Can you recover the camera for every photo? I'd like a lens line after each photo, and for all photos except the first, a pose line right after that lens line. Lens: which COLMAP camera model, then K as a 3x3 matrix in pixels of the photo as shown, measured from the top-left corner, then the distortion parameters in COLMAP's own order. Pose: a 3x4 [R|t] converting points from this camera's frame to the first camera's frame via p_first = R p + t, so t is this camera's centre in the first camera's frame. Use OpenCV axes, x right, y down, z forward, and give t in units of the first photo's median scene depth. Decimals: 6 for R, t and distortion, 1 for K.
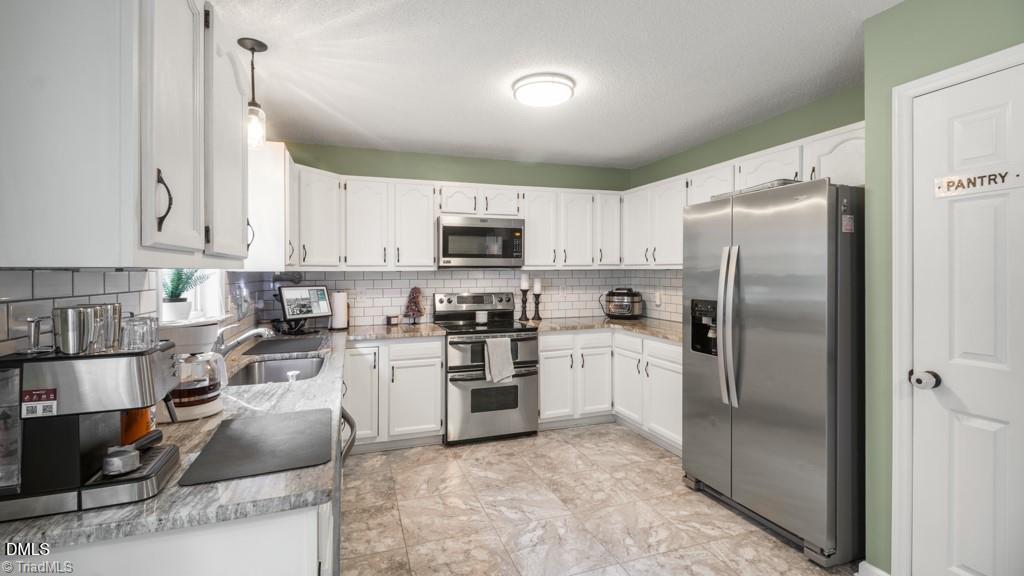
lens RADIAL K [[462.6, 0, 513.2], [0, 462.6, 282.6], [0, 0, 1]] dist [0.008324, -0.000237]
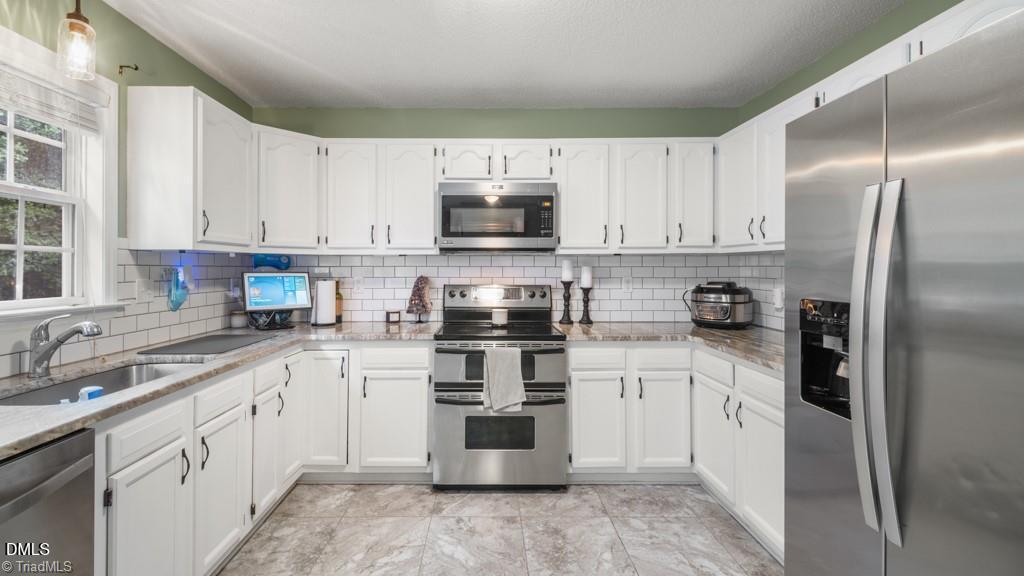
lens RADIAL K [[462.6, 0, 495.1], [0, 462.6, 268.4], [0, 0, 1]] dist [0.008324, -0.000237]
pose [[0.943435, 0.004169, -0.331531, 0.186208], [-0.011865, 0.999705, -0.021193, 0.013286], [0.331345, 0.023928, 0.943206, 0.314554]]
